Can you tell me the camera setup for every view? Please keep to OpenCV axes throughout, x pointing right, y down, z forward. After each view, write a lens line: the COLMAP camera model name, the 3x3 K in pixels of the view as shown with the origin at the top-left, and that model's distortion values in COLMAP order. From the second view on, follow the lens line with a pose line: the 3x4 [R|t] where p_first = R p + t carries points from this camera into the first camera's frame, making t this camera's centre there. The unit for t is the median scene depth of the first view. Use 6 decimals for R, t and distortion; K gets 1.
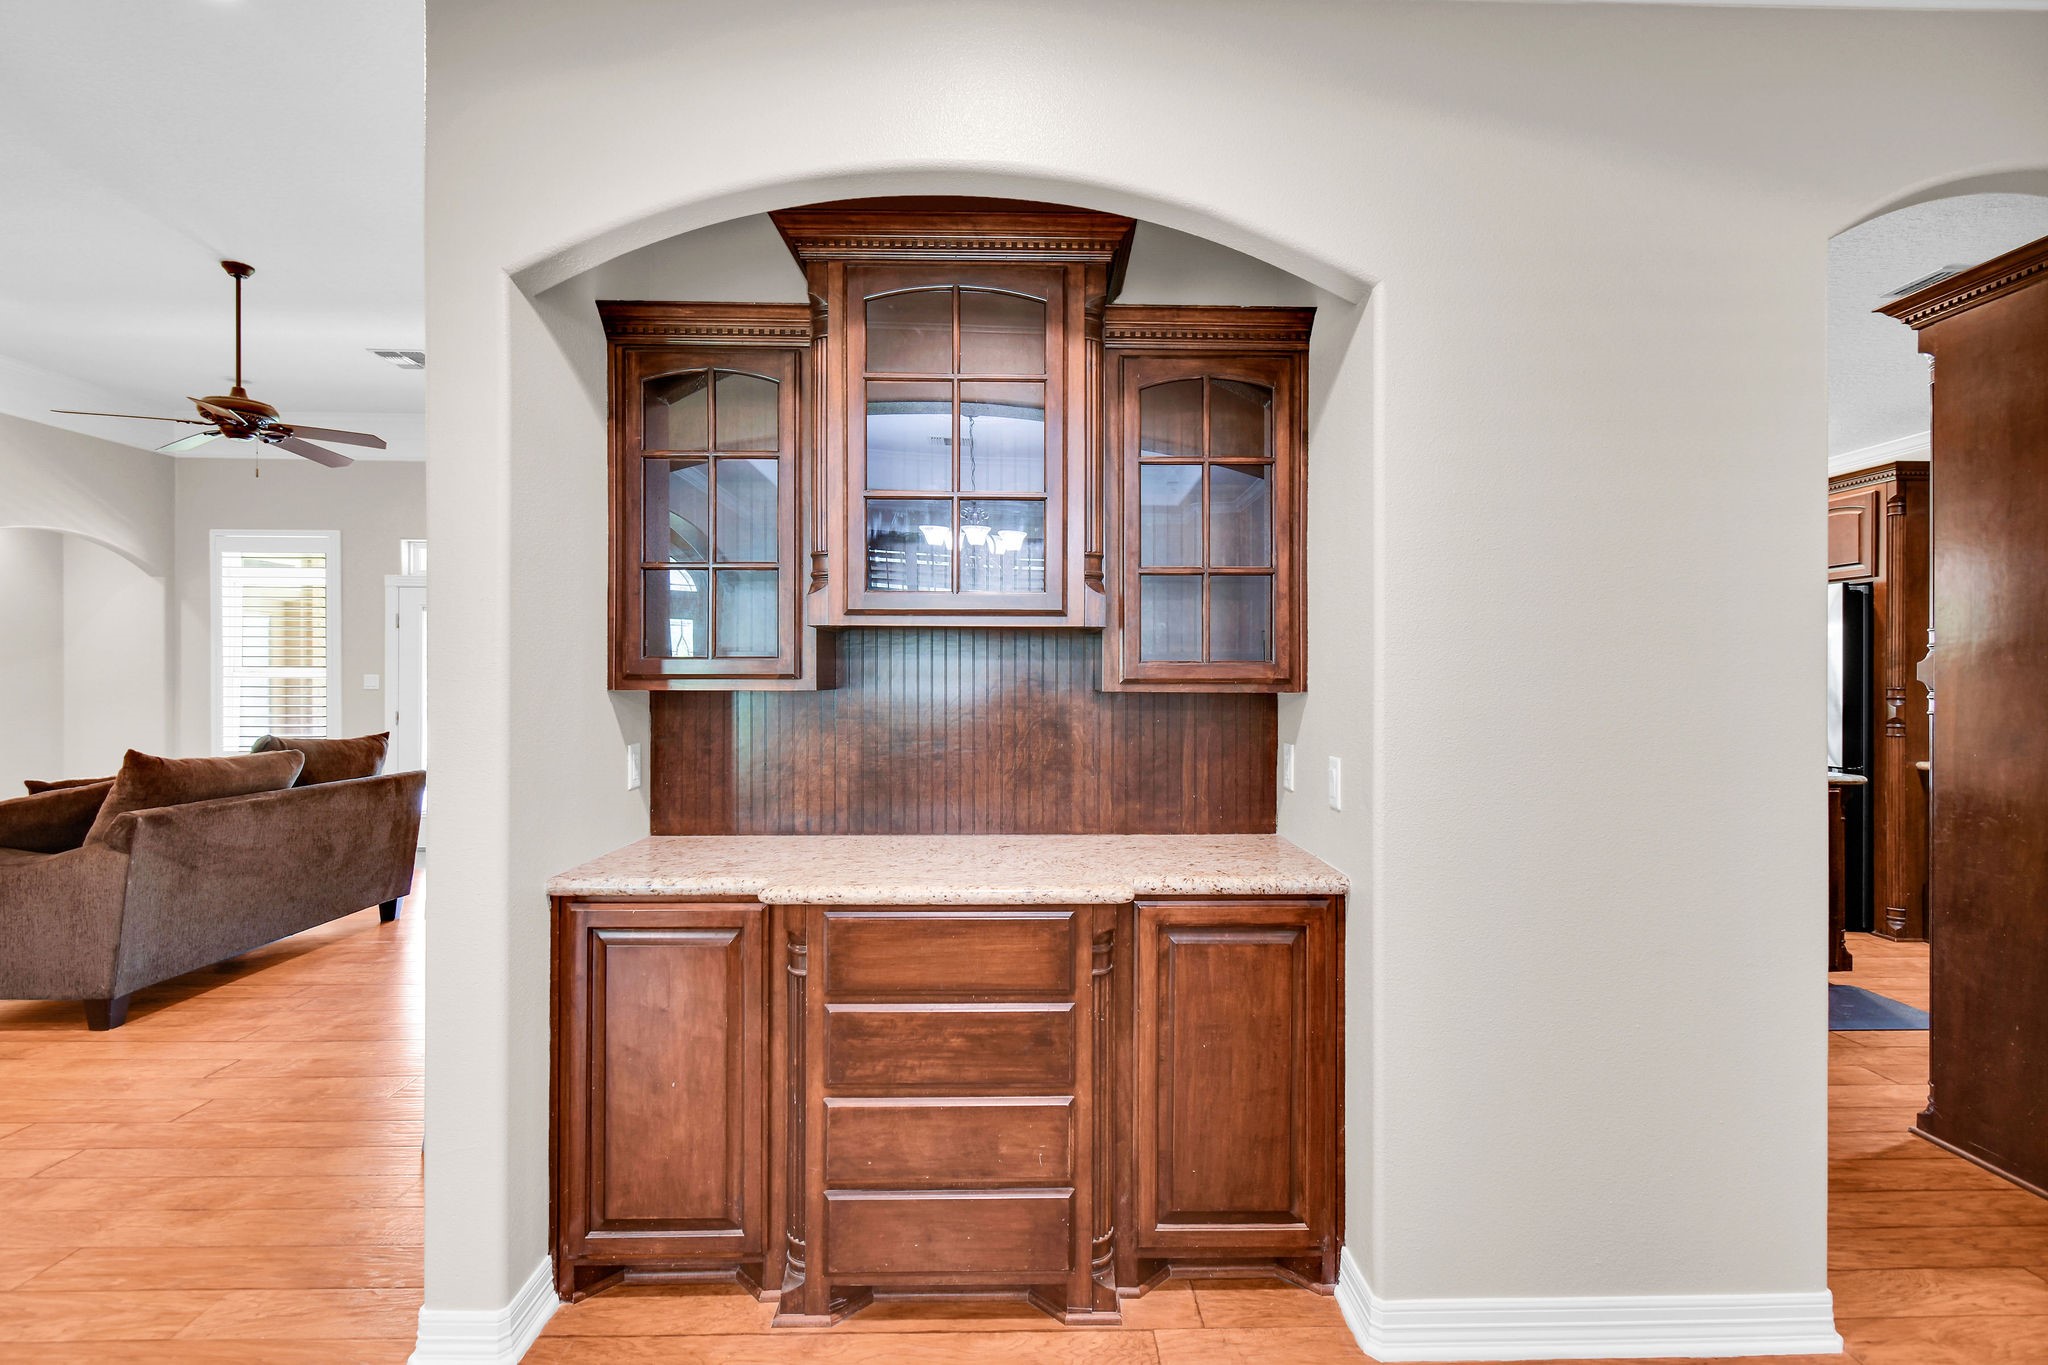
lens RADIAL K [[929.4, 0, 1026.5], [0, 929.4, 670.9], [0, 0, 1]] dist [0.000671, -0.001741]
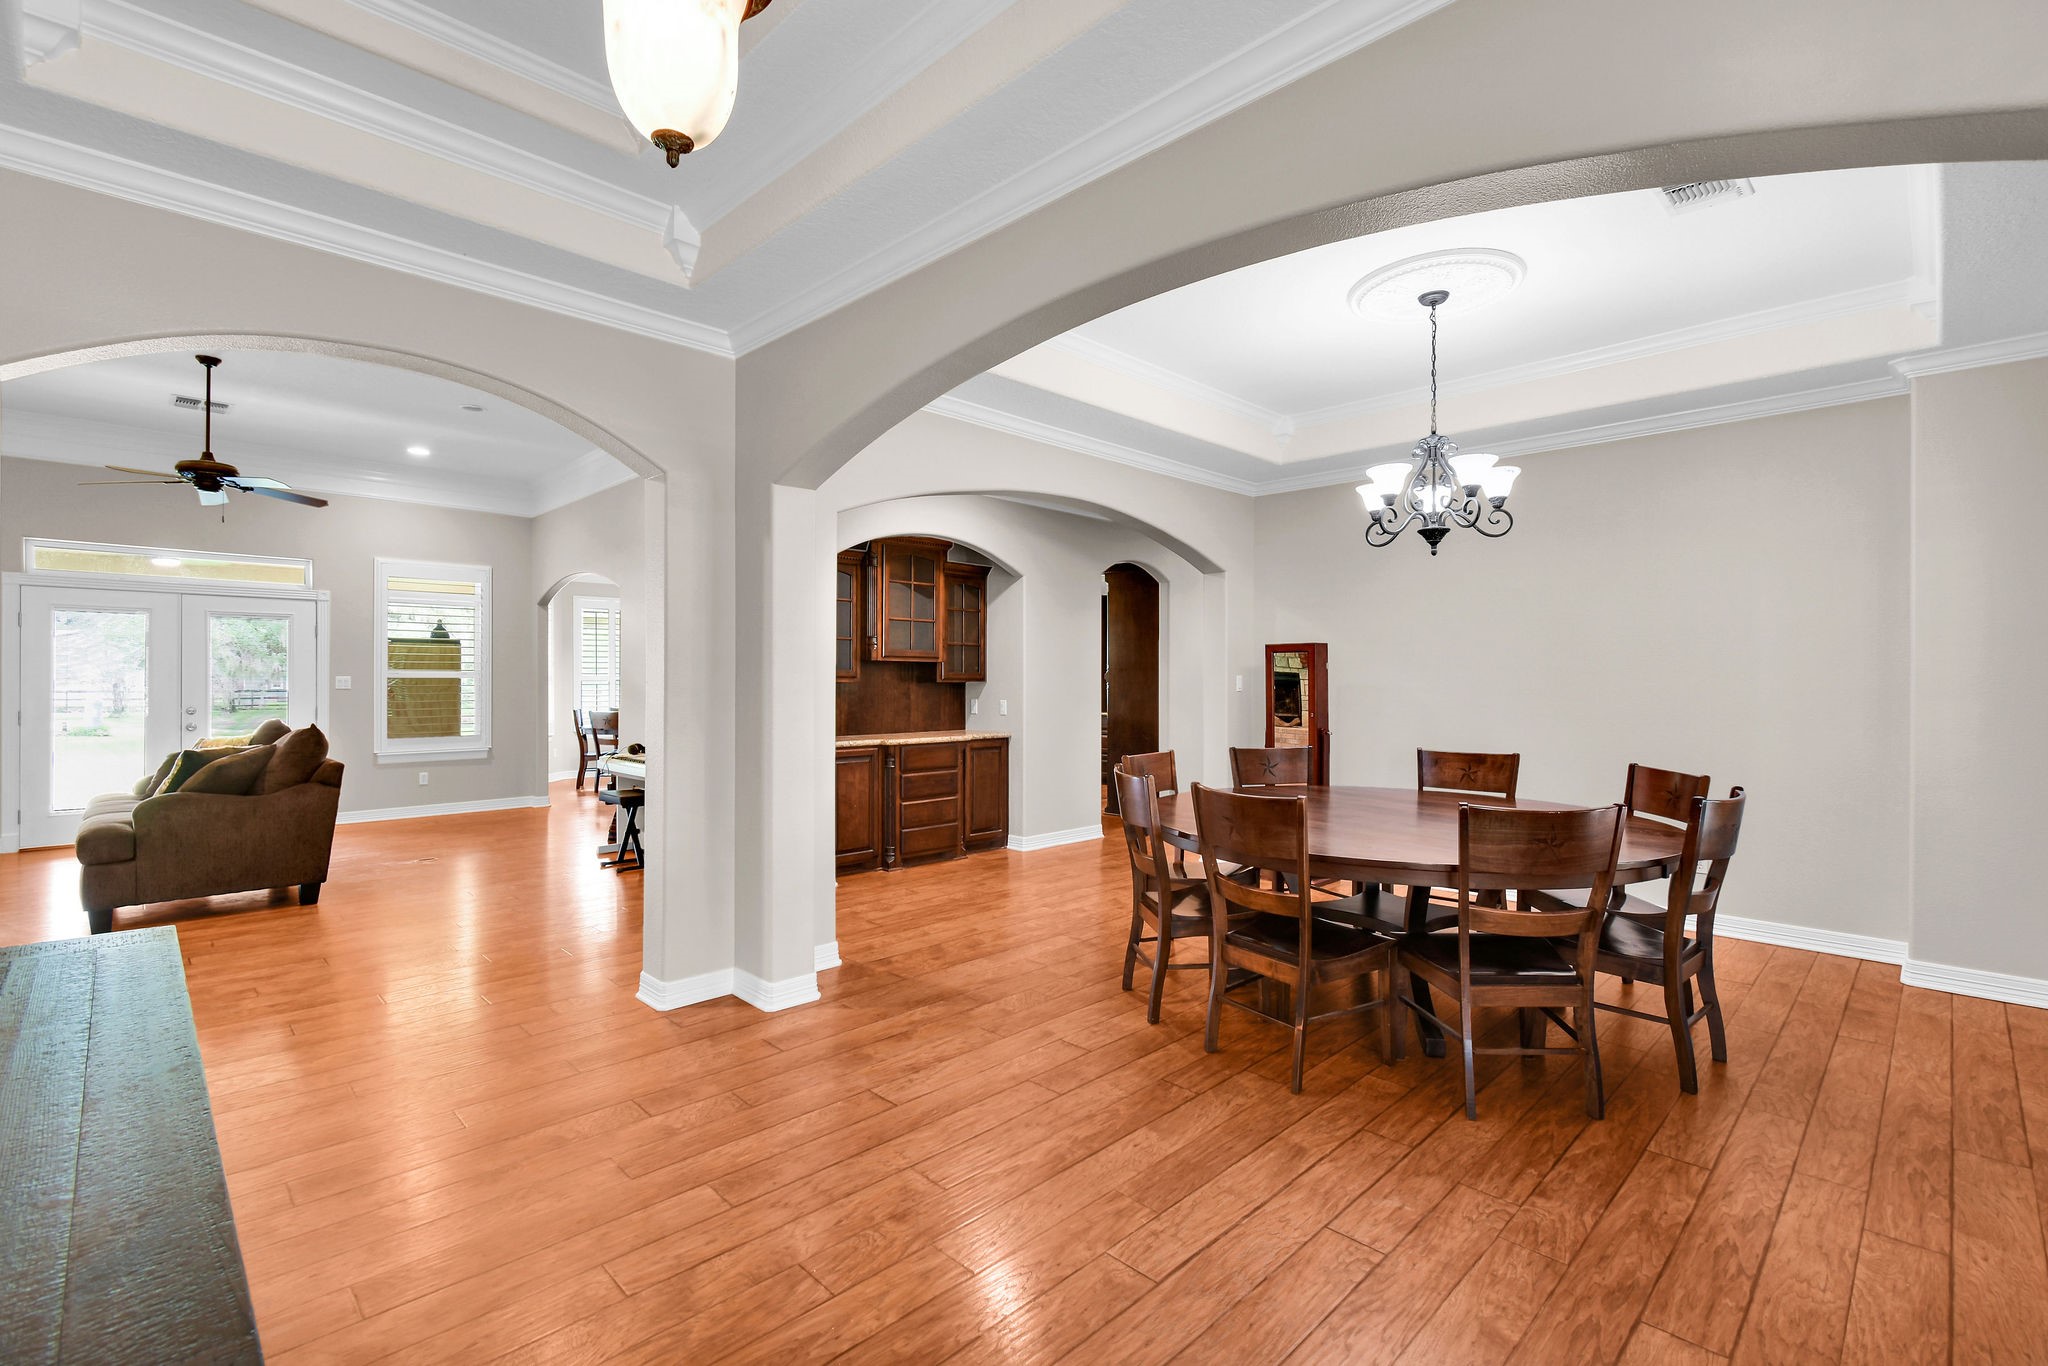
lens RADIAL K [[929.4, 0, 1035.0], [0, 929.4, 674.1], [0, 0, 1]] dist [0.000671, -0.001741]
pose [[0.715713, 0.005478, 0.698373, -2.132687], [-0.006369, 0.999979, -0.001317, -0.004207], [-0.698365, -0.003505, 0.715733, -1.675911]]
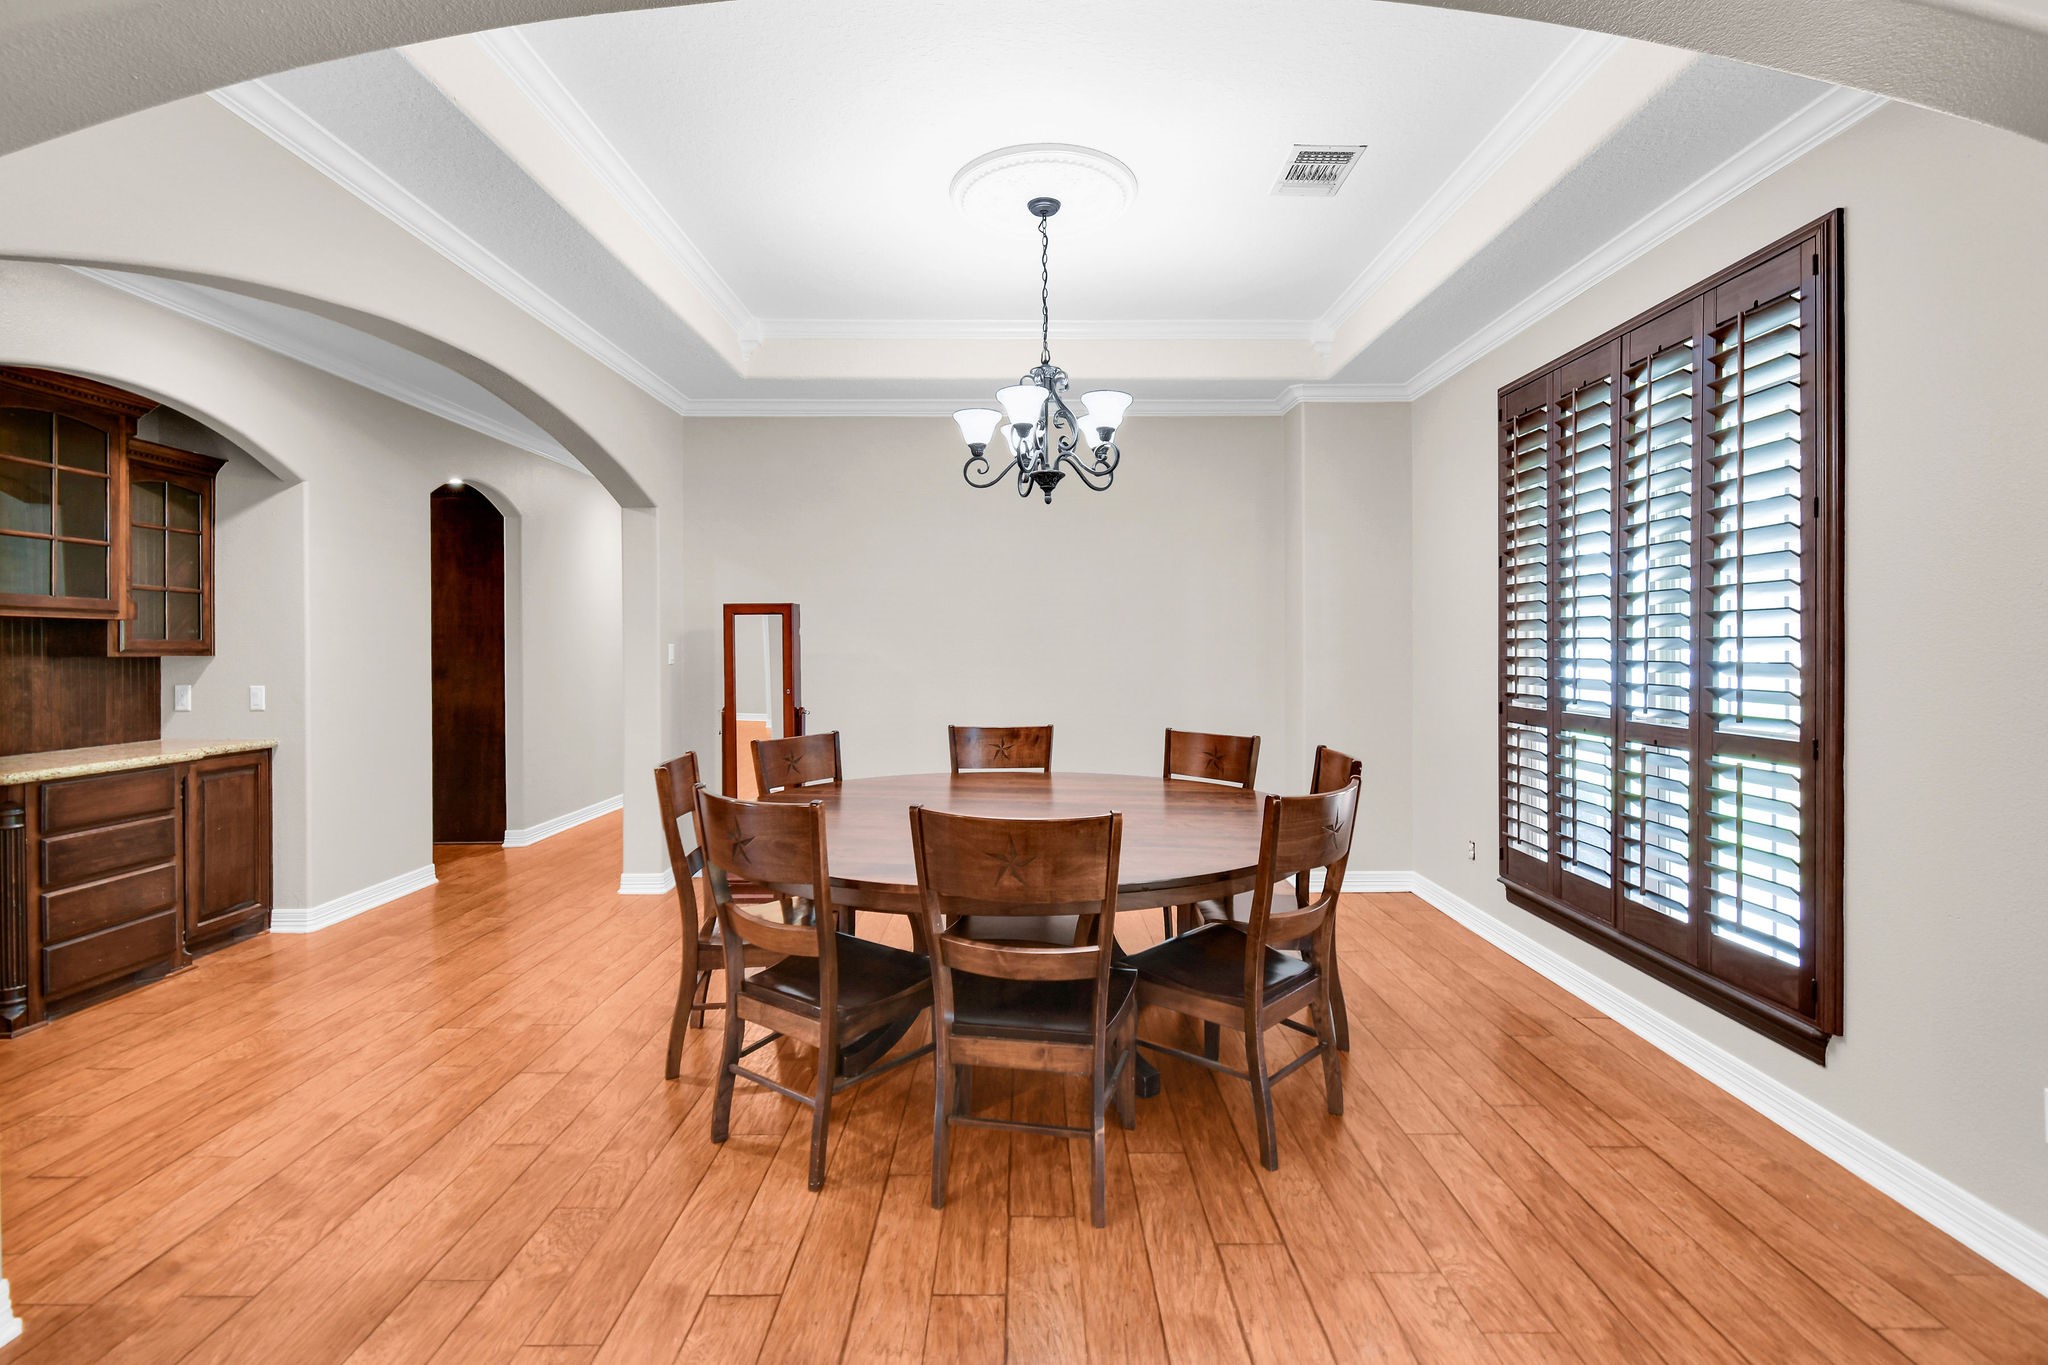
lens RADIAL K [[929.4, 0, 1037.1], [0, 929.4, 646.9], [0, 0, 1]] dist [0.000671, -0.001741]
pose [[0.000855, 0.001127, 0.999999, -1.844306], [-0.002378, 0.999997, -0.001125, 0.001493], [-0.999997, -0.002377, 0.000858, -0.796398]]
